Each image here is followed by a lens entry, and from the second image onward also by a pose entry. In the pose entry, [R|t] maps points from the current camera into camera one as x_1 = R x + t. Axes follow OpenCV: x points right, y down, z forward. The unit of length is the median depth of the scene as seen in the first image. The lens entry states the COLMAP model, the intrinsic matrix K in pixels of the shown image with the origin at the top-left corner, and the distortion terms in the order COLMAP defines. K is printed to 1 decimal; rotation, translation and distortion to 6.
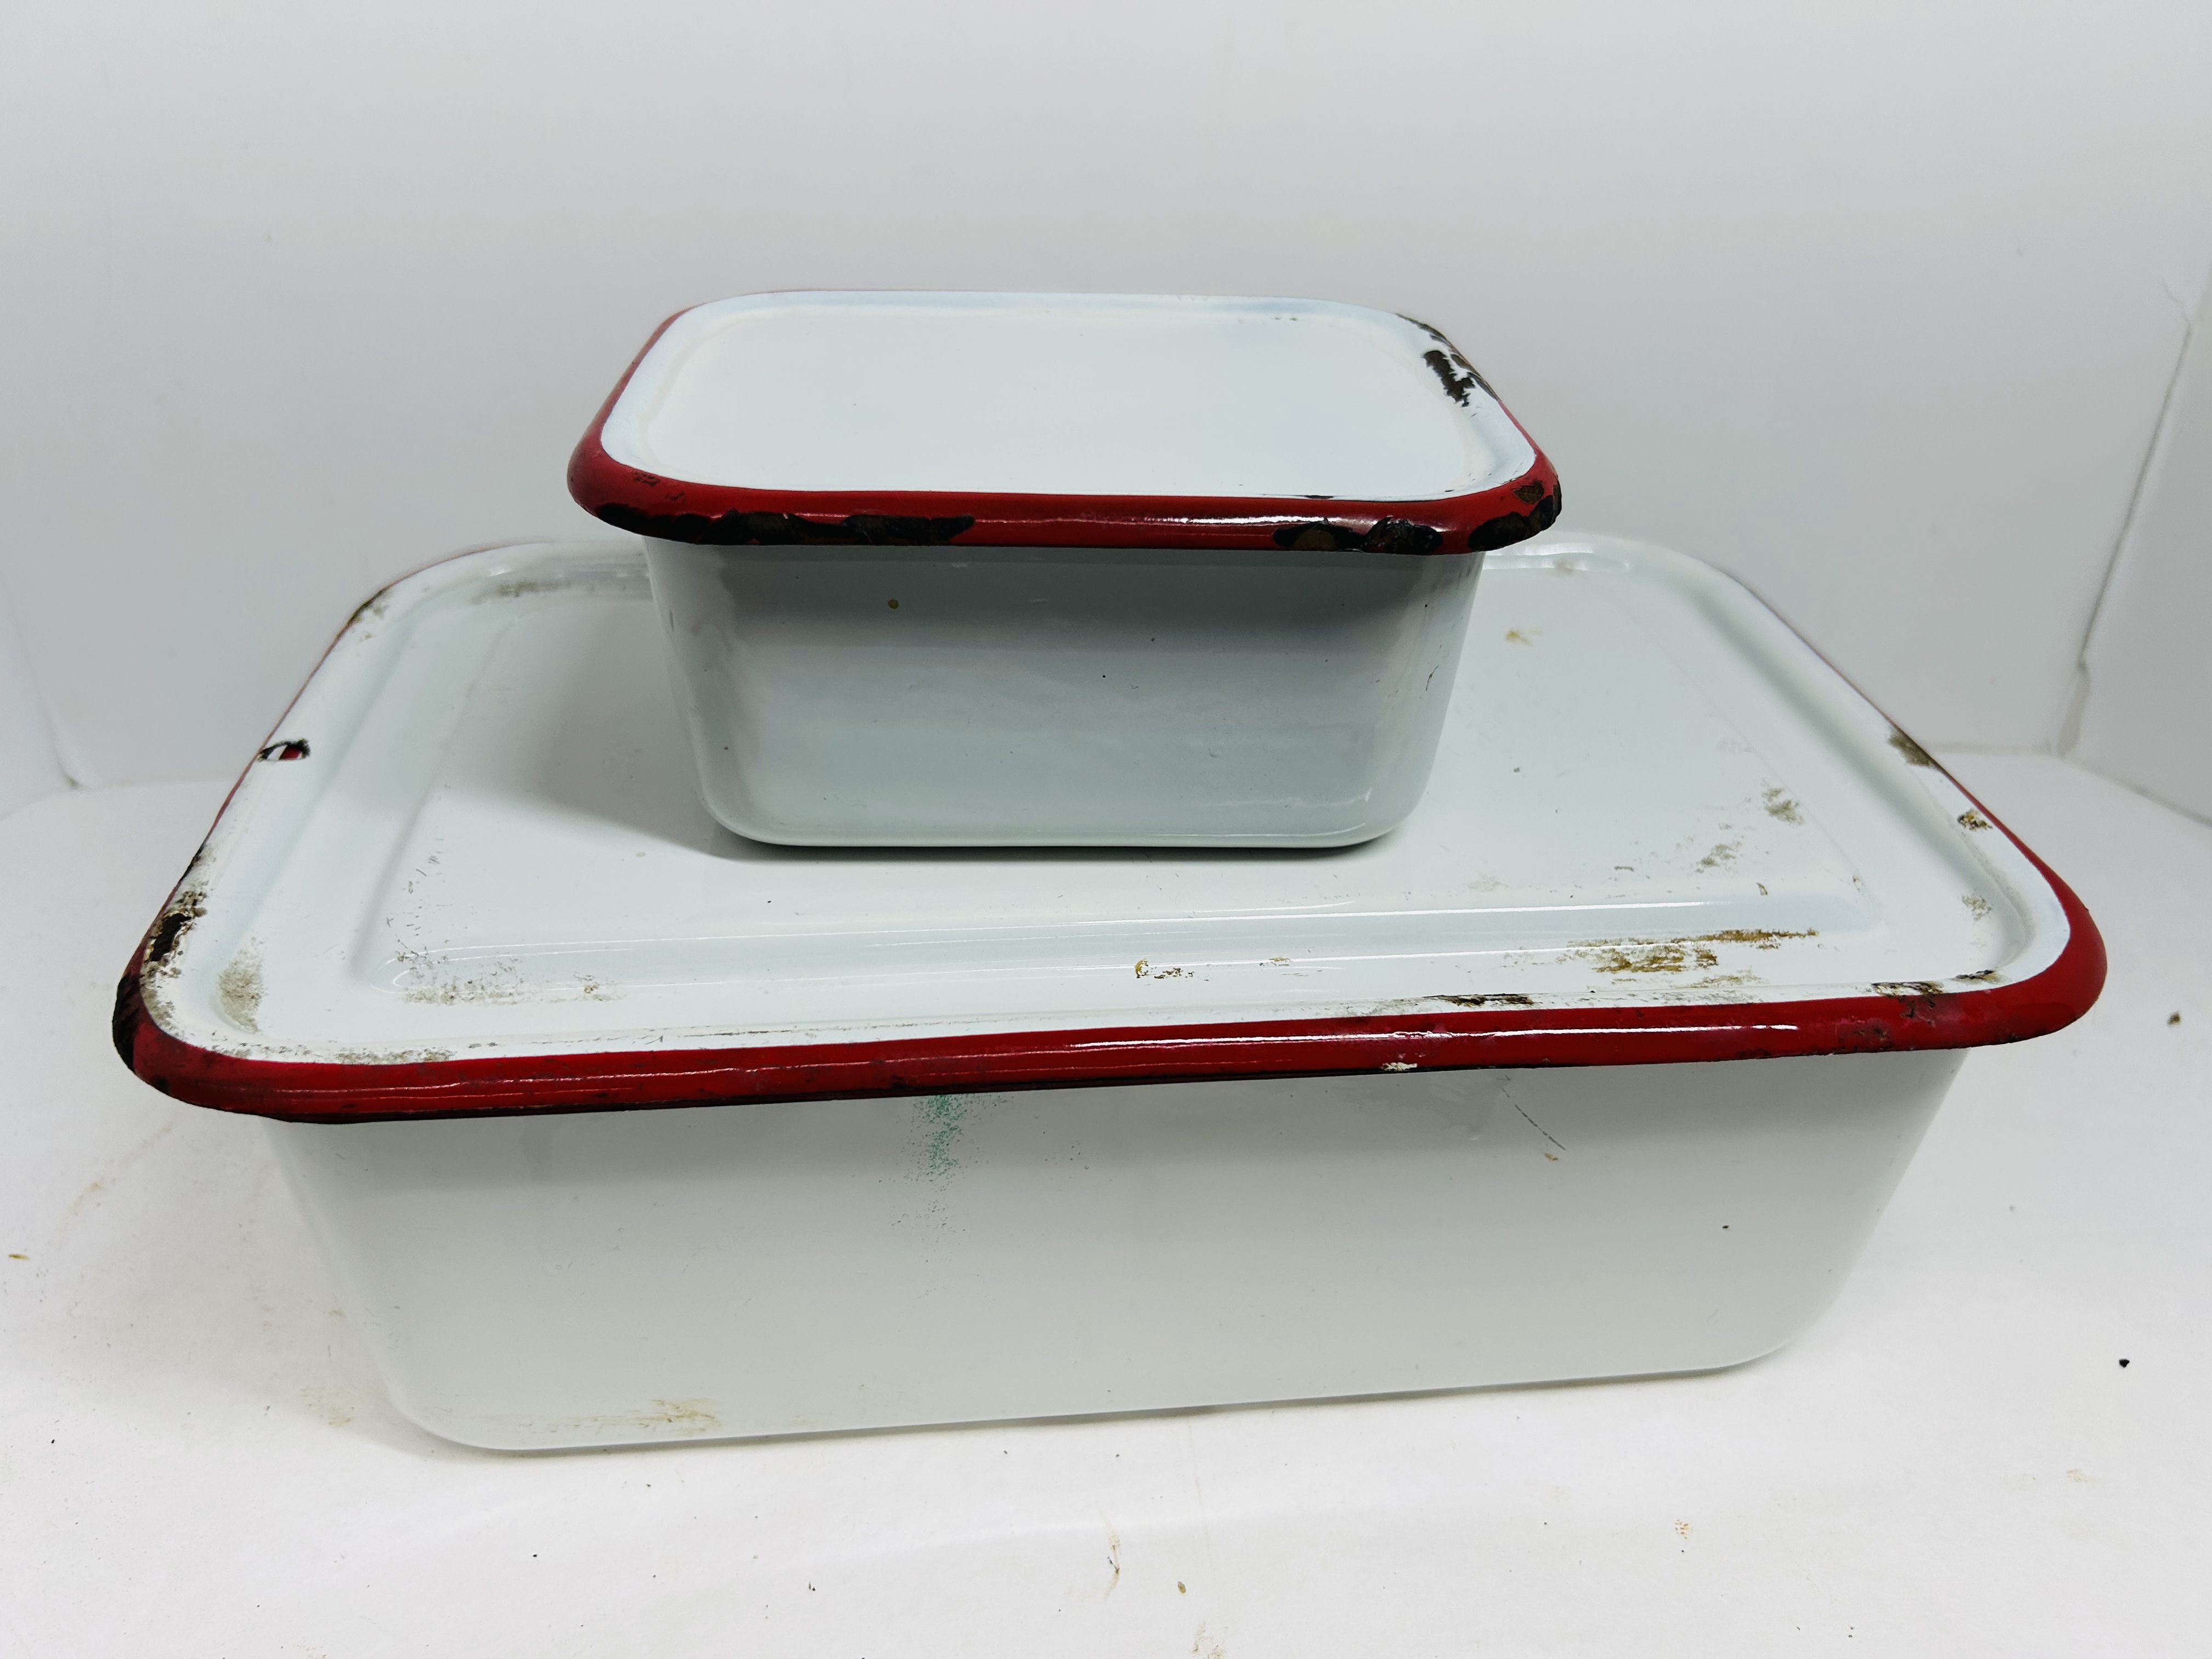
lens RADIAL K [[1711.3, 0, 1104.6], [0, 1711.3, 843.6], [0, 0, 1]] dist [0.048046, -0.077850]
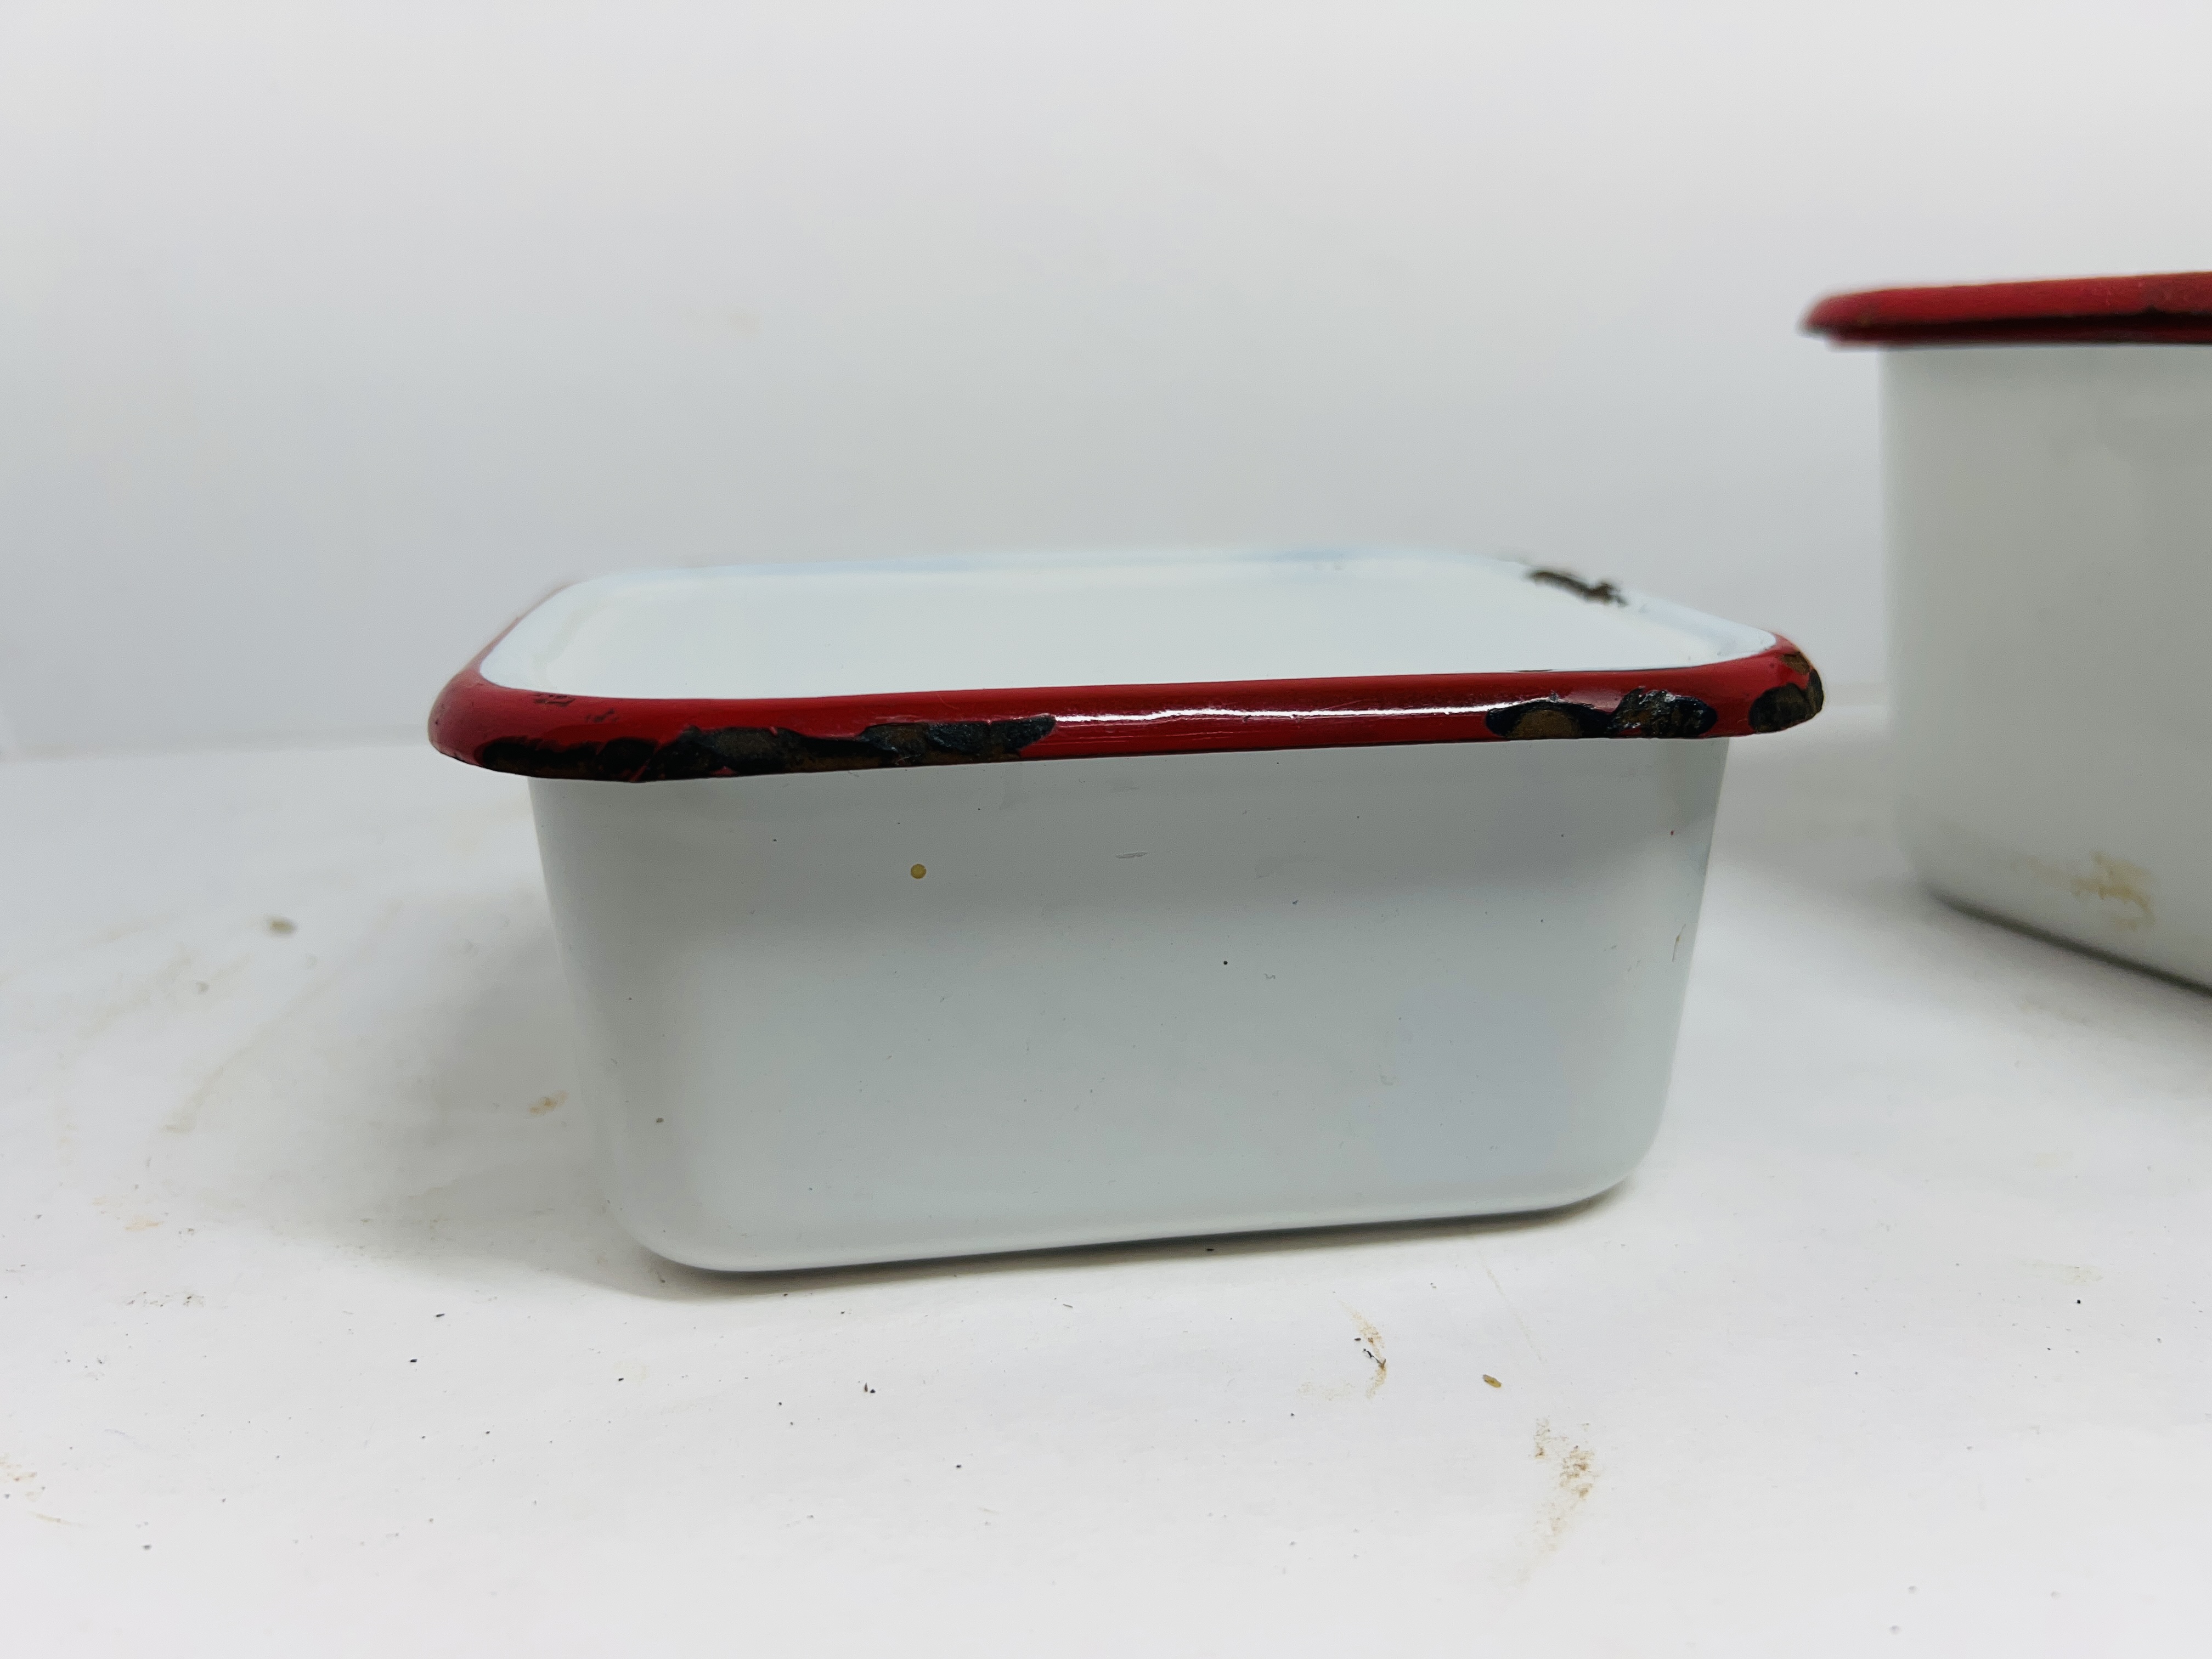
lens RADIAL K [[1711.3, 0, 1104.6], [0, 1711.3, 843.6], [0, 0, 1]] dist [0.048046, -0.077850]
pose [[0.993364, -0.064747, 0.095058, -0.103666], [0.087338, 0.962414, -0.257159, 0.026829], [-0.074835, 0.263755, 0.961682, 0.305534]]
